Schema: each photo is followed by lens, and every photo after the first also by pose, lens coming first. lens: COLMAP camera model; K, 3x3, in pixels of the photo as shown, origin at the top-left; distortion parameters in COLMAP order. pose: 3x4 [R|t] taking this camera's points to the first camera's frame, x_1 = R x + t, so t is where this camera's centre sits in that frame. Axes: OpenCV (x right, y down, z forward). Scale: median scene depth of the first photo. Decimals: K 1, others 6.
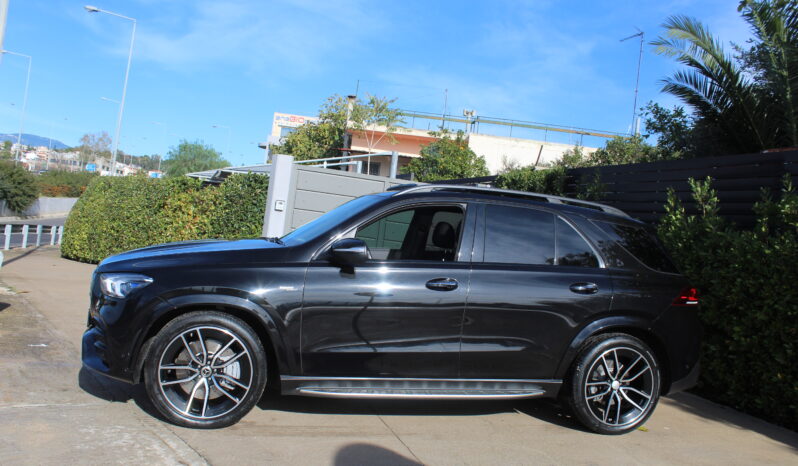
lens RADIAL K [[646.9, 0, 403.3], [0, 646.9, 248.6], [0, 0, 1]] dist [-0.154937, 0.122386]
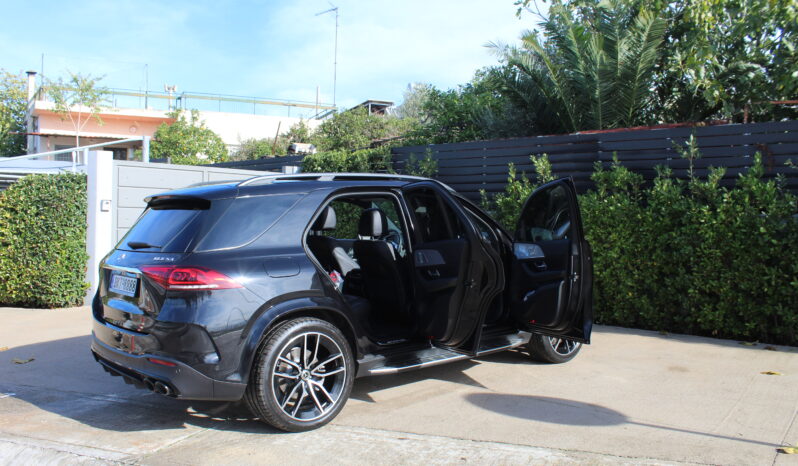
lens RADIAL K [[646.9, 0, 402.3], [0, 646.9, 249.5], [0, 0, 1]] dist [-0.154937, 0.122386]
pose [[0.867293, -0.125498, 0.481720, -0.518897], [0.100140, 0.991902, 0.078118, -0.061613], [-0.487622, -0.019512, 0.872837, -0.023854]]
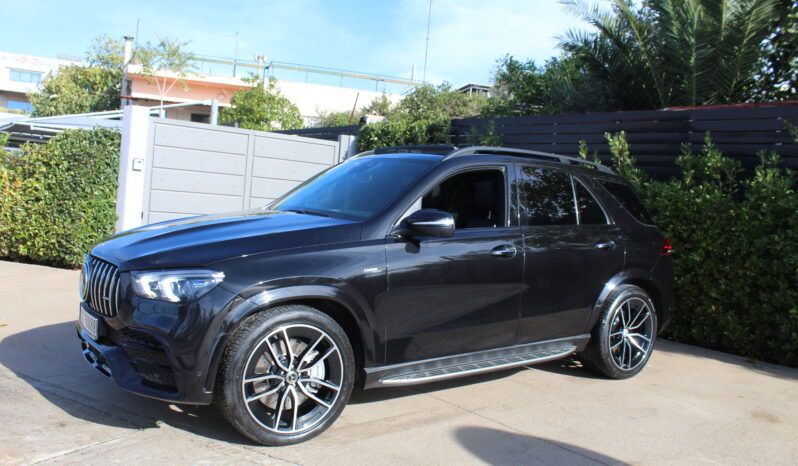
lens RADIAL K [[646.9, 0, 404.4], [0, 646.9, 243.7], [0, 0, 1]] dist [-0.154937, 0.122386]
pose [[0.932757, -0.067228, 0.354183, -0.321268], [0.039839, 0.995663, 0.084070, -0.033879], [-0.358299, -0.064306, 0.931390, 0.116949]]
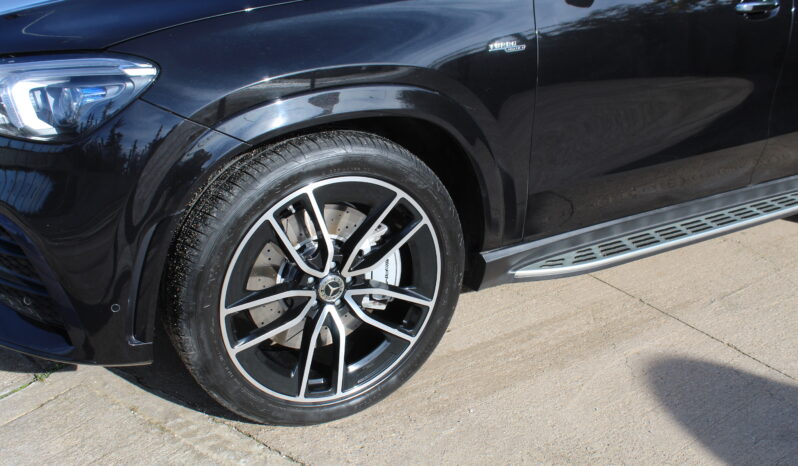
lens RADIAL K [[754.1, 0, 405.6], [0, 754.1, 229.3], [0, 0, 1]] dist [-0.106367, 0.000000]
pose [[0.956593, -0.159034, 0.244211, -0.260848], [0.055534, 0.922097, 0.382954, -0.008598], [-0.286089, -0.352769, 0.890903, 0.414065]]
